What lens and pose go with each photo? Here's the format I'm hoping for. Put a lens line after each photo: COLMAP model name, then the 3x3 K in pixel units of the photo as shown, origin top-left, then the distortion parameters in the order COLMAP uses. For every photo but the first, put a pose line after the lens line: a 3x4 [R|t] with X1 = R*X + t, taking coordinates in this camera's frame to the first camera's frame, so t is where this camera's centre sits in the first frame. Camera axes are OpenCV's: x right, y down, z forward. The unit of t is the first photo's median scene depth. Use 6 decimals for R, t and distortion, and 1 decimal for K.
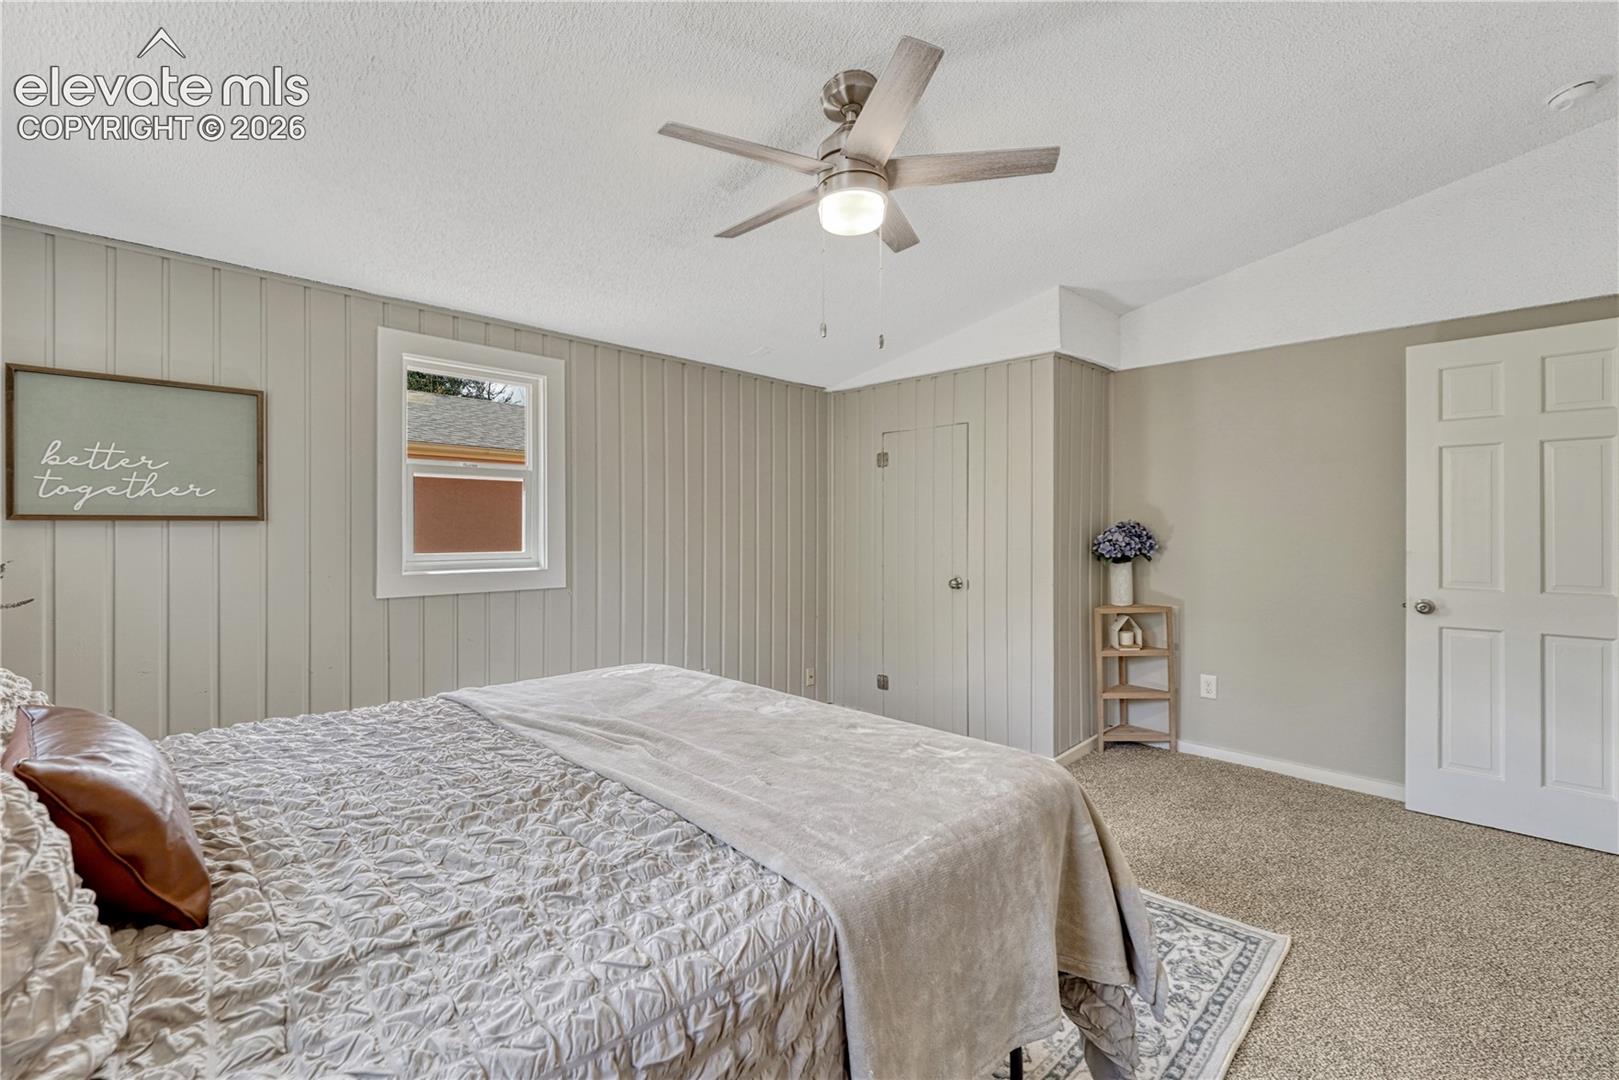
lens RADIAL K [[694.9, 0, 805.9], [0, 694.9, 530.4], [0, 0, 1]] dist [-0.014399, 0.000988]
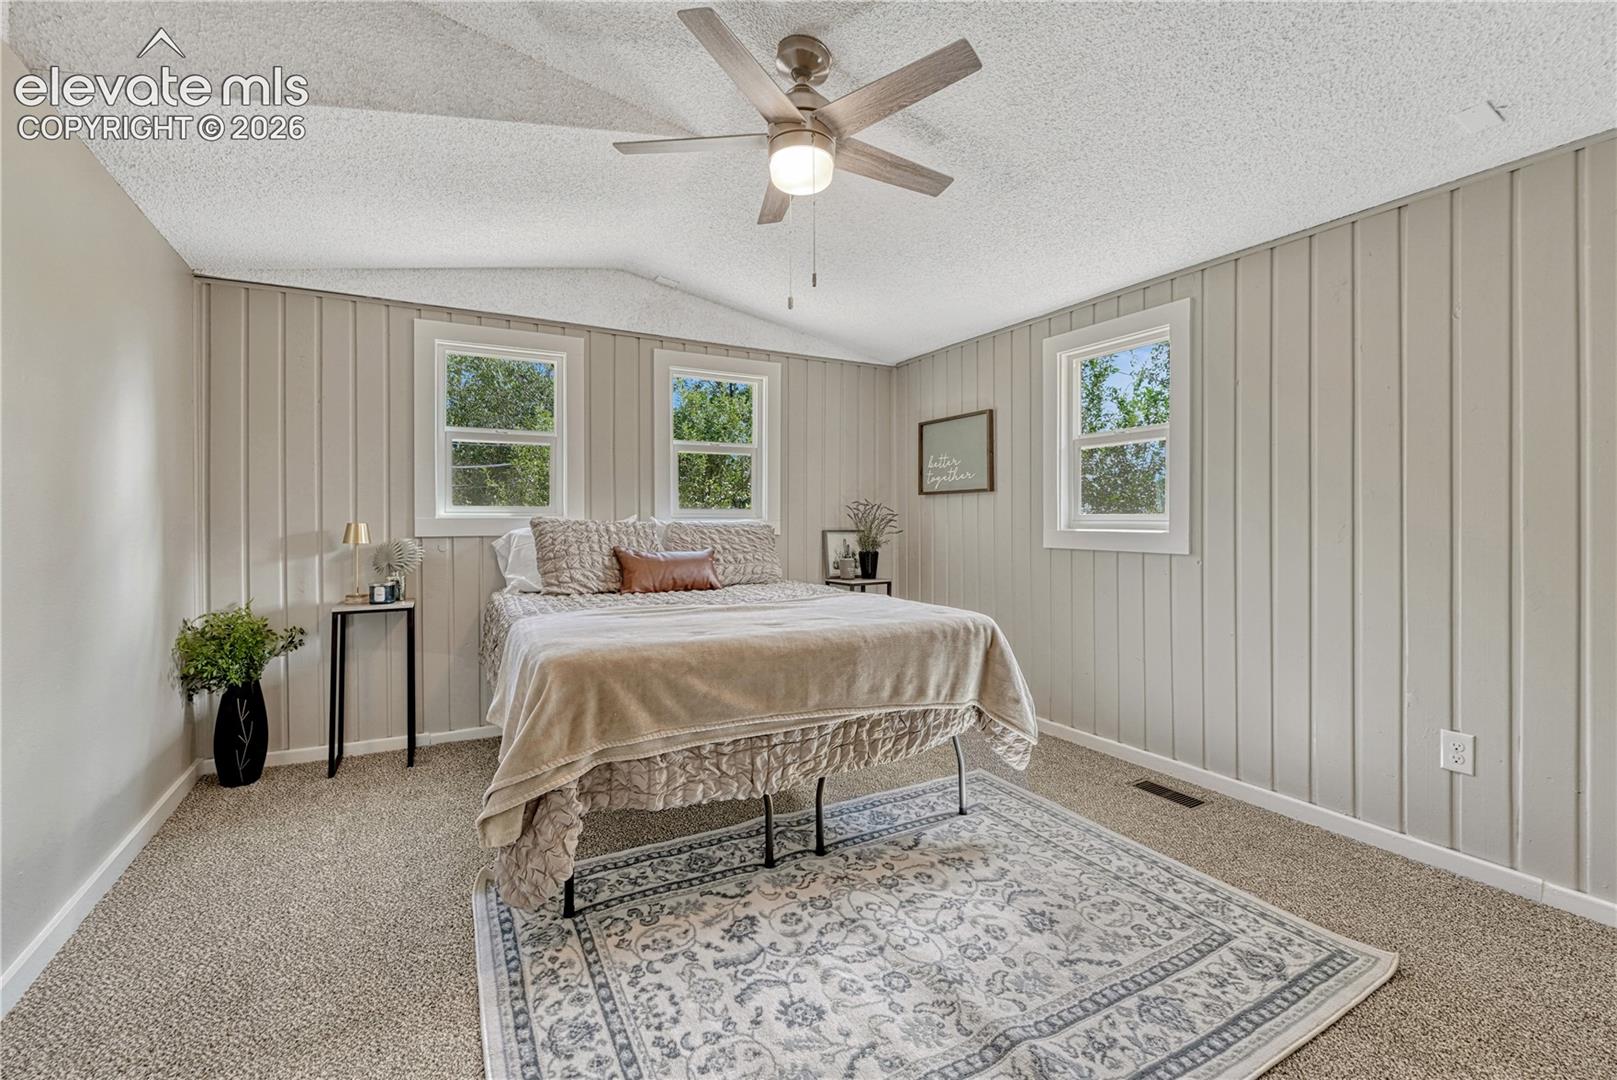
lens RADIAL K [[694.0, 0, 801.1], [0, 694.0, 524.4], [0, 0, 1]] dist [-0.014399, 0.000988]
pose [[-0.295095, 0.009285, -0.955423, 0.710794], [-0.000025, 0.999953, 0.009725, 0.038172], [0.955468, 0.002894, -0.295080, 0.880179]]
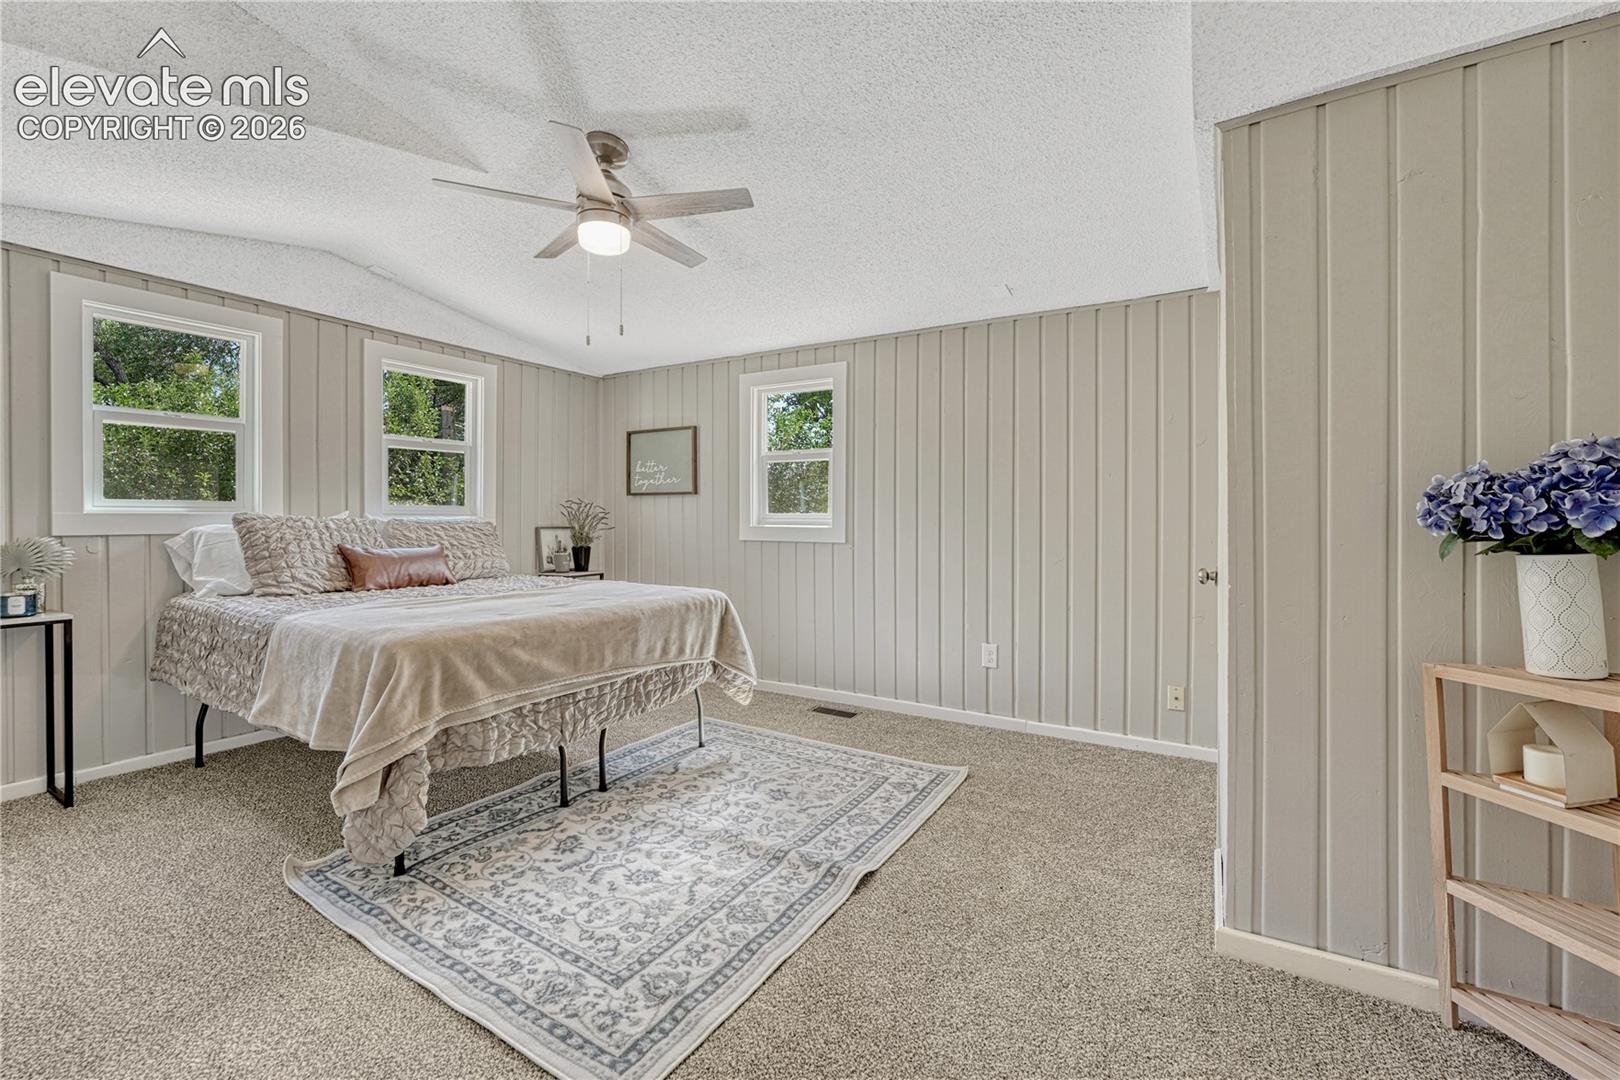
lens RADIAL K [[695.3, 0, 811.2], [0, 695.3, 527.3], [0, 0, 1]] dist [-0.014399, 0.000988]
pose [[0.229961, 0.016453, -0.973061, 0.956385], [-0.006123, 0.999862, 0.015460, 0.037665], [0.973181, 0.002403, 0.230029, 0.728394]]
